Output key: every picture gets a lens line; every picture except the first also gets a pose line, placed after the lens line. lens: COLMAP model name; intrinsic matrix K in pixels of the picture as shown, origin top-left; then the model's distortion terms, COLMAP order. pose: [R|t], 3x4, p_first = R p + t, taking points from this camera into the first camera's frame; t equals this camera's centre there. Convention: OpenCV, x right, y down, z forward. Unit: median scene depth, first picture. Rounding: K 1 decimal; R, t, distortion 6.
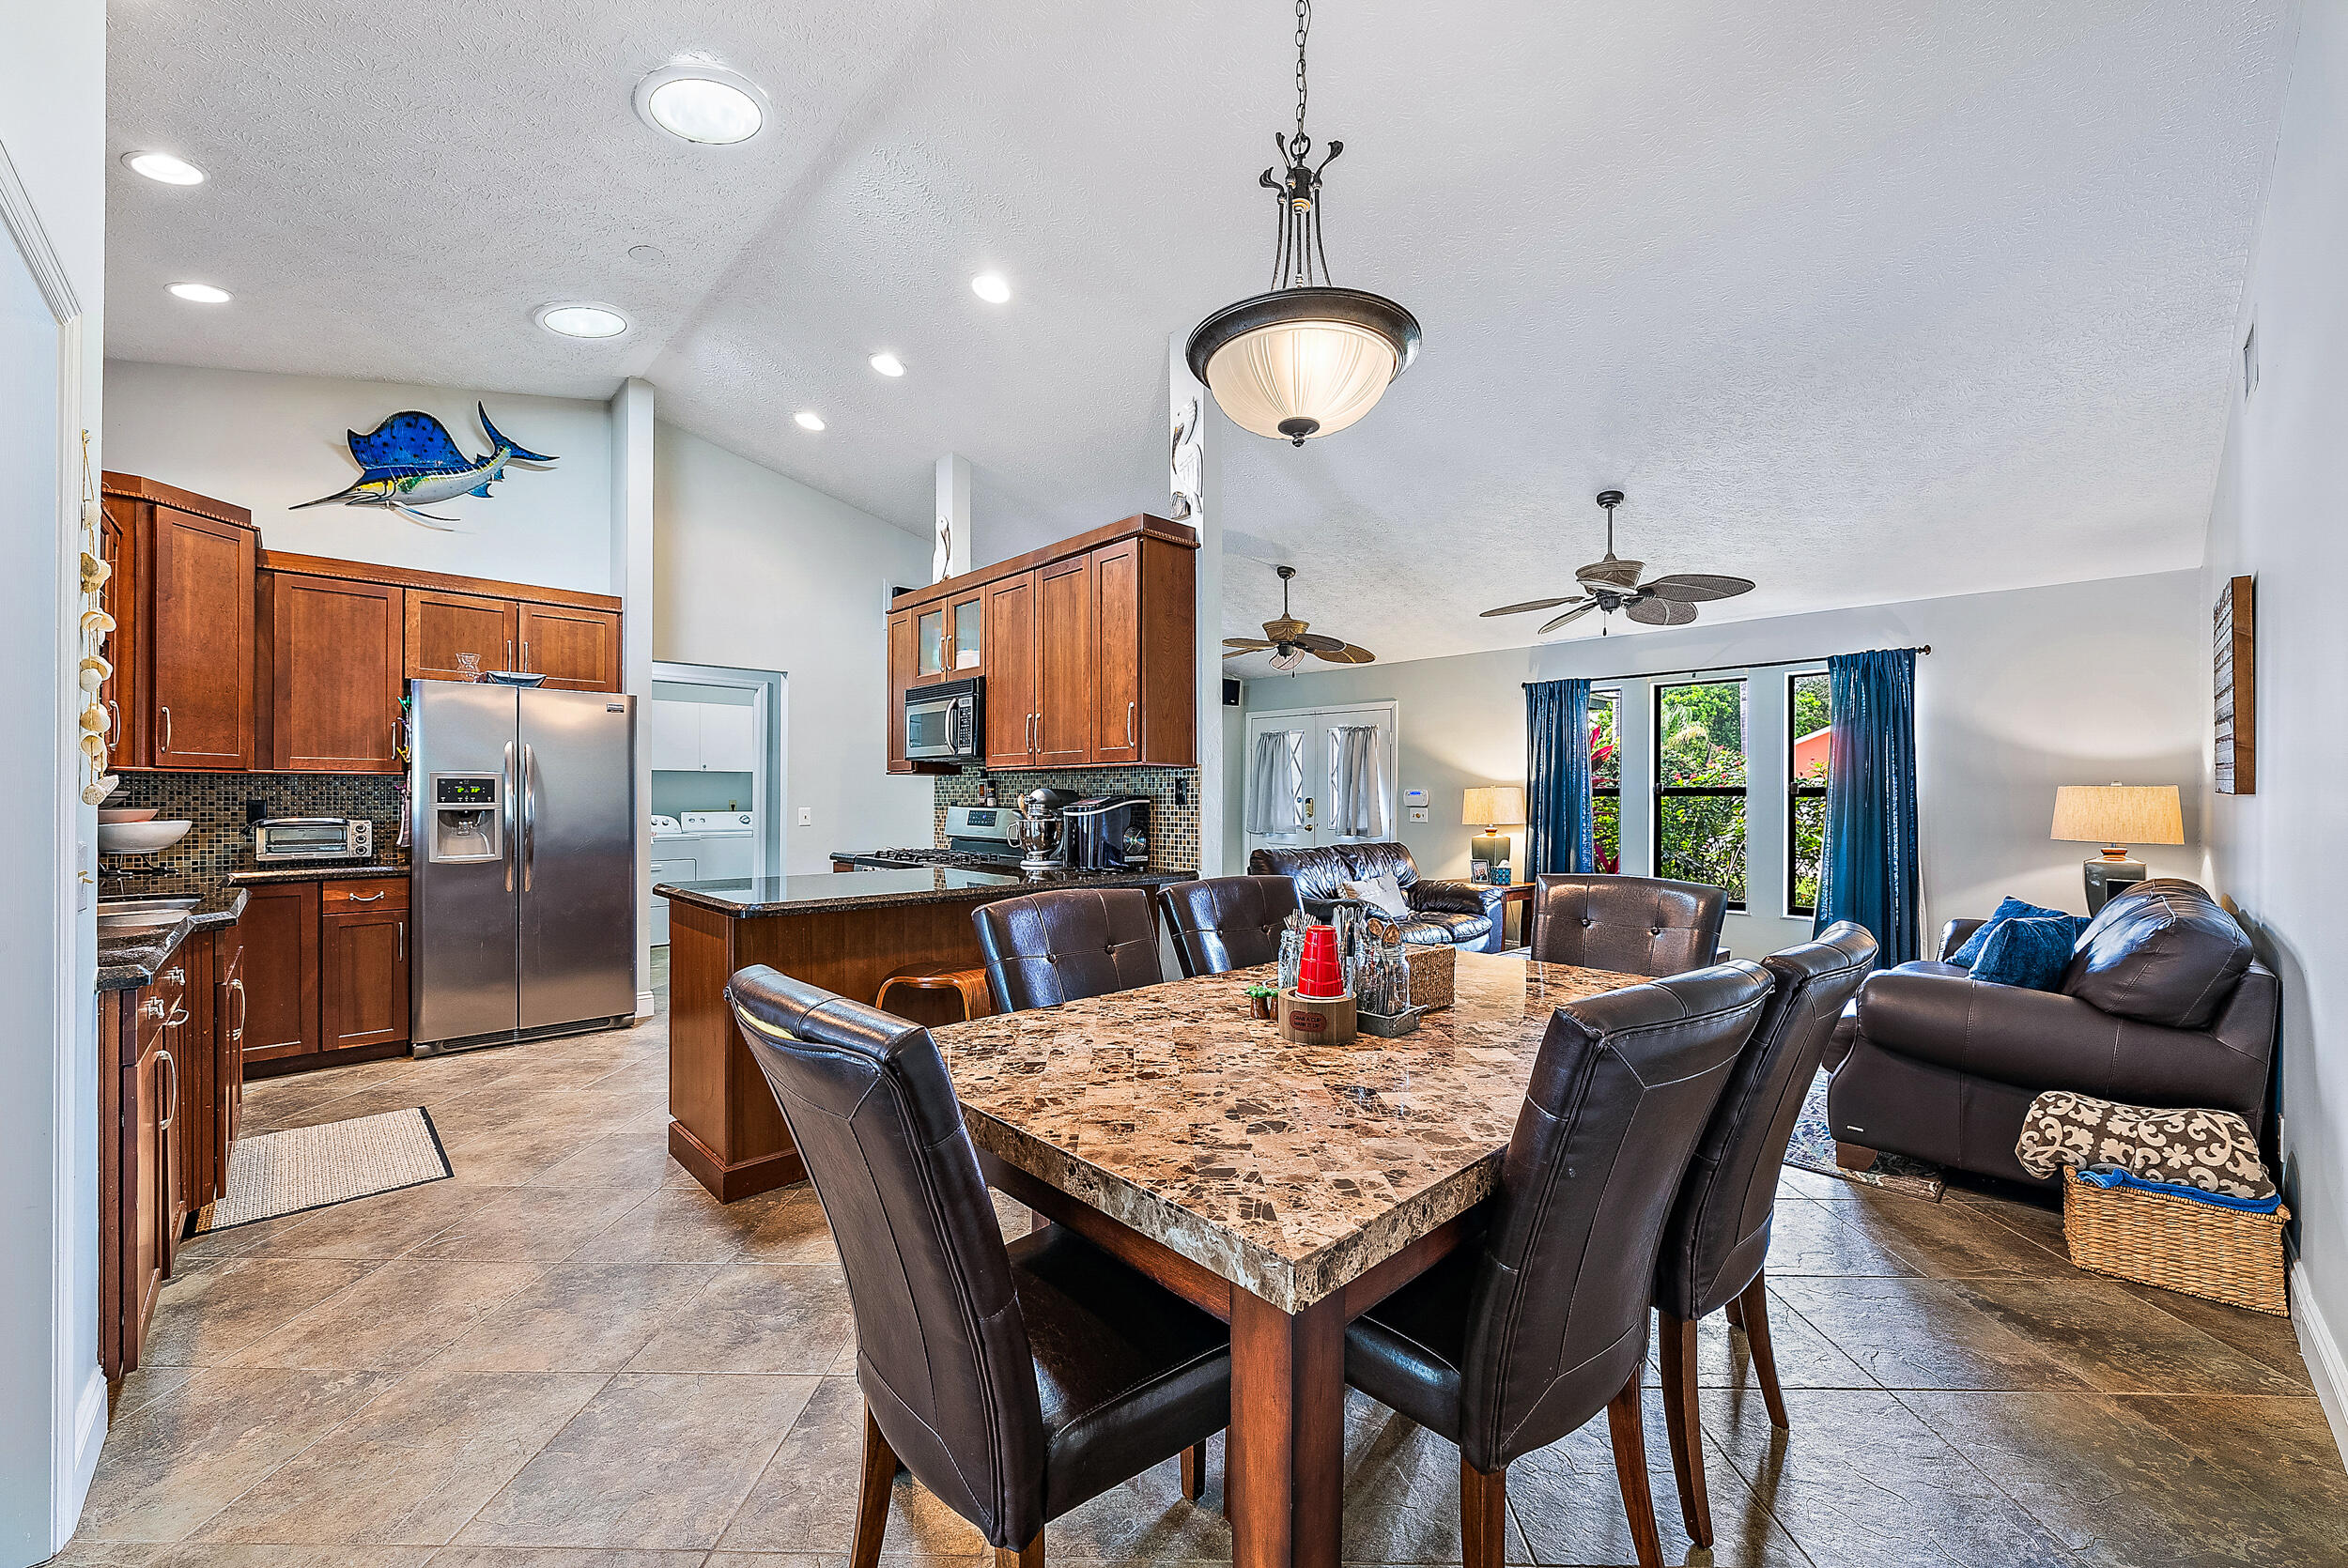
lens RADIAL K [[921.9, 0, 1184.6], [0, 921.9, 787.5], [0, 0, 1]] dist [-0.011010, 0.000025]
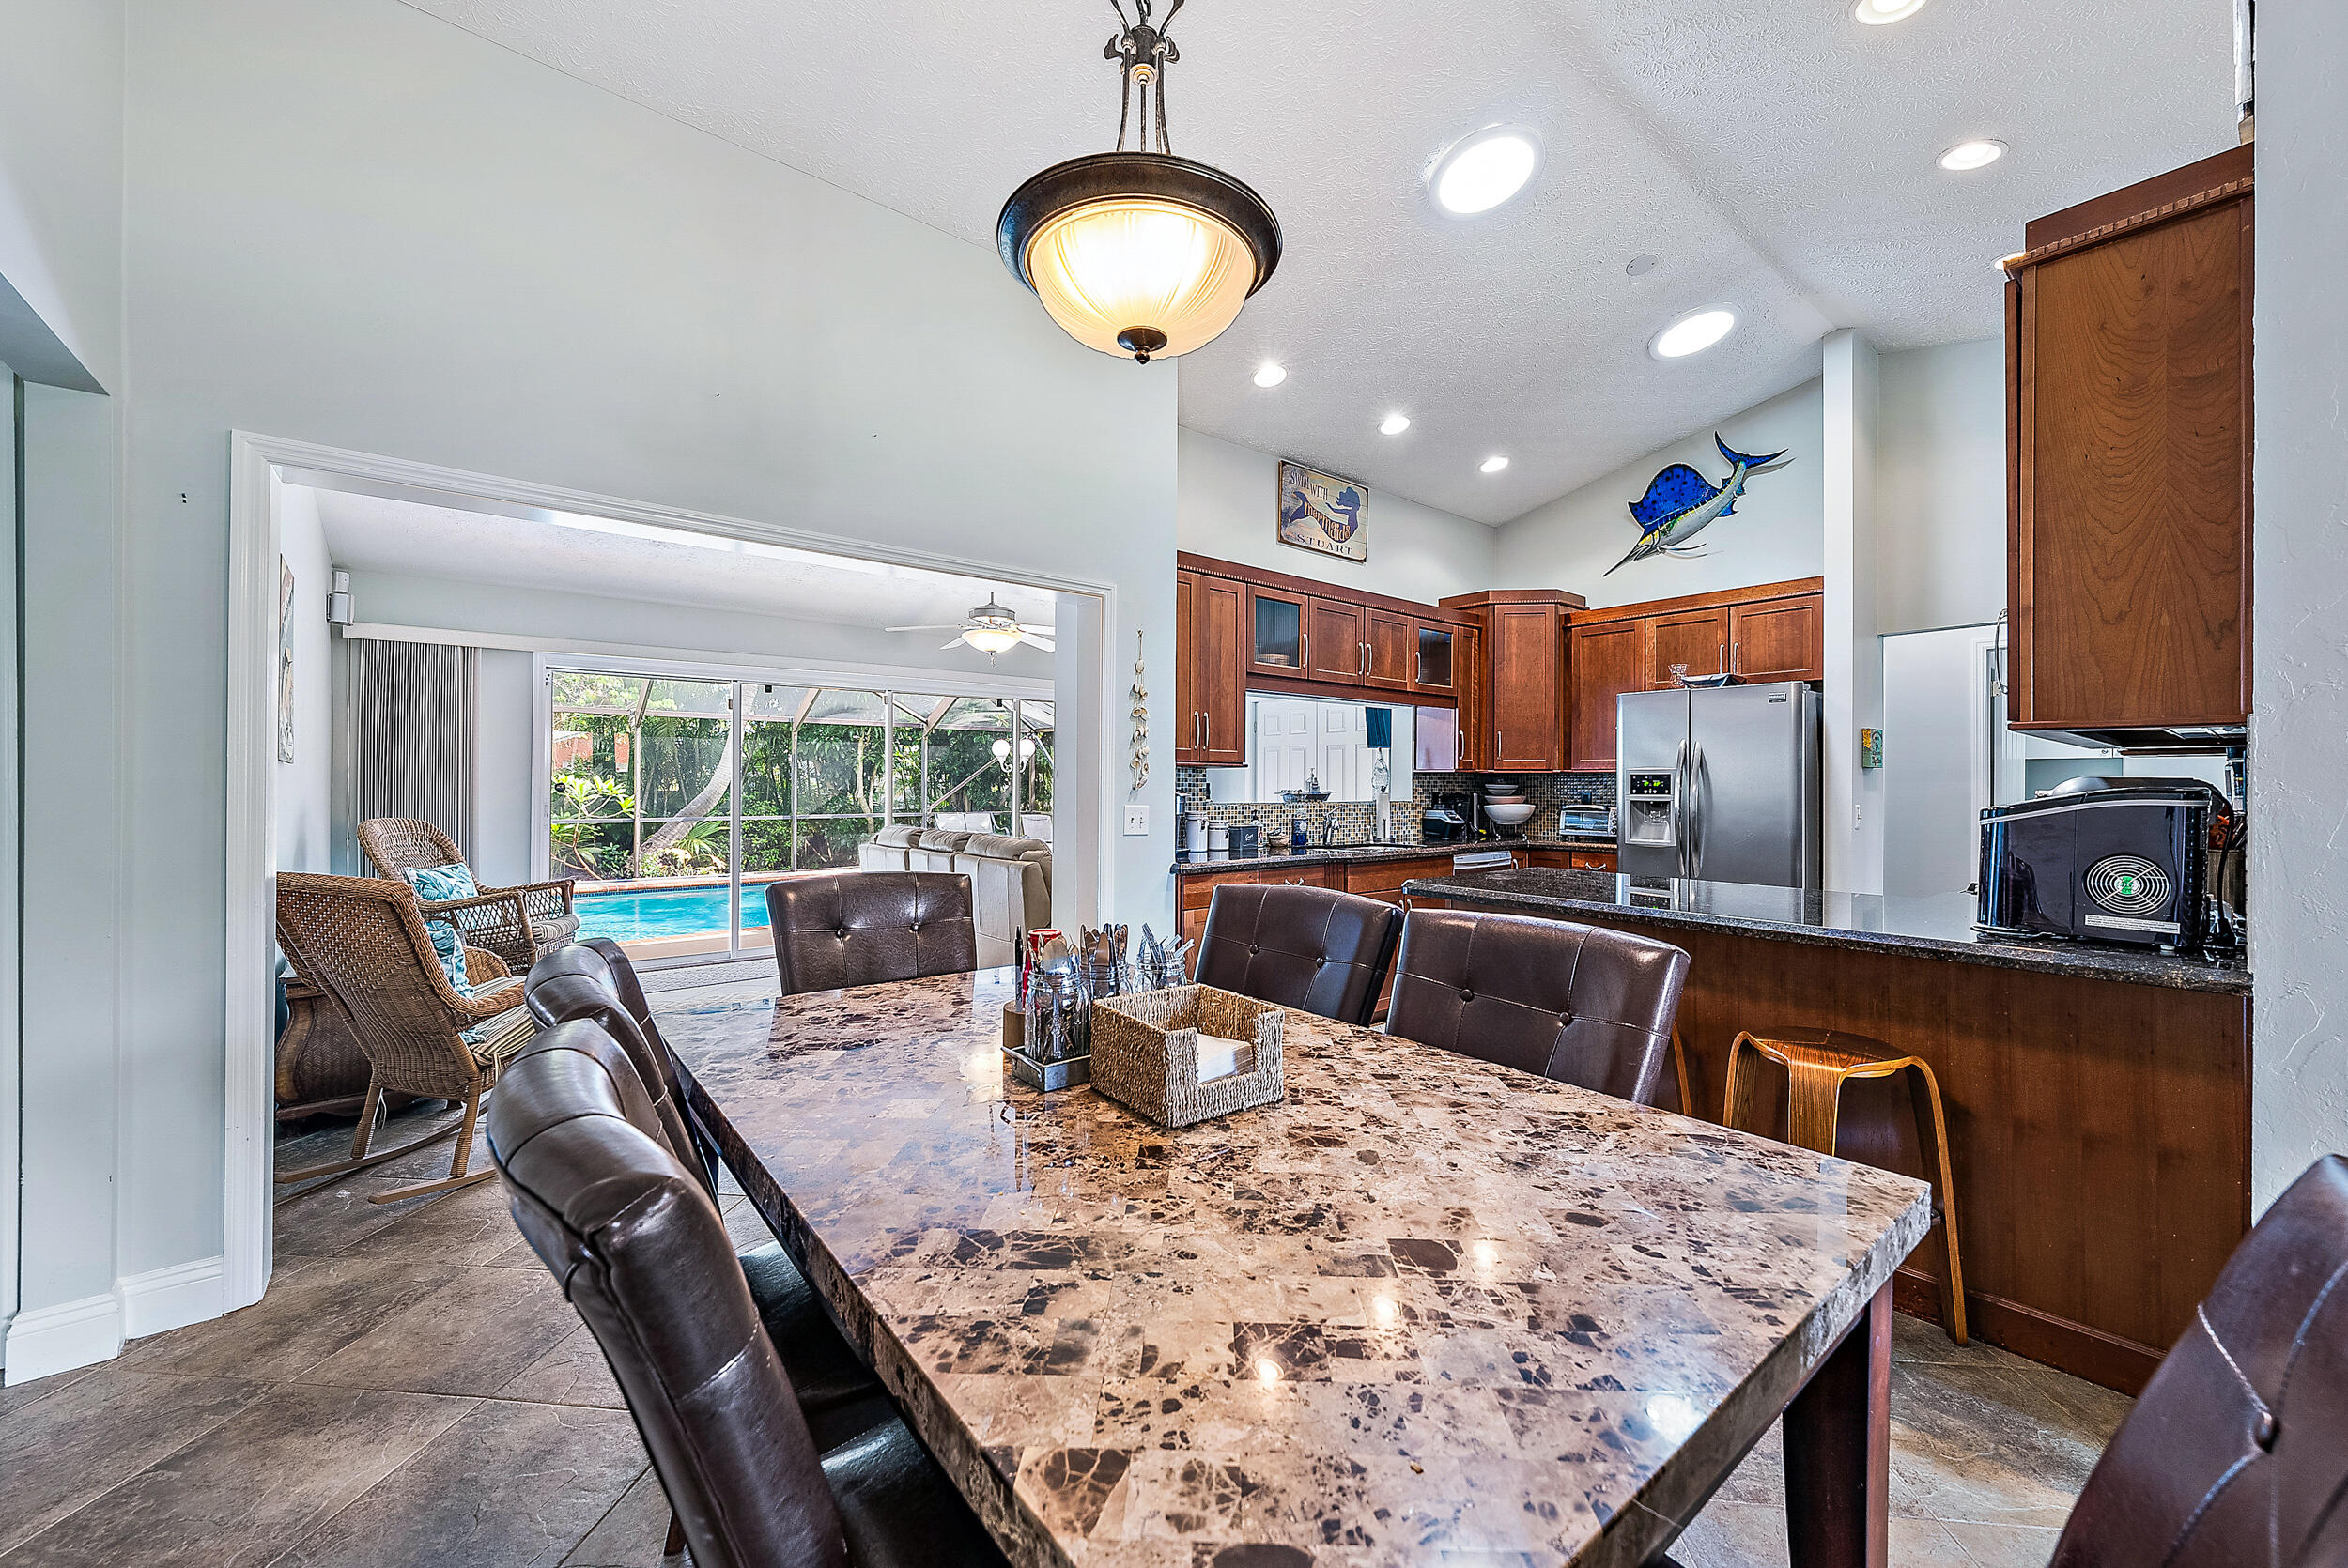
lens RADIAL K [[921.9, 0, 1184.6], [0, 921.9, 787.5], [0, 0, 1]] dist [-0.011010, 0.000025]
pose [[-0.109284, -0.000733, -0.994010, 0.447560], [0.006133, 0.999980, -0.001412, 0.005545], [0.993992, -0.006251, -0.109277, 0.537812]]
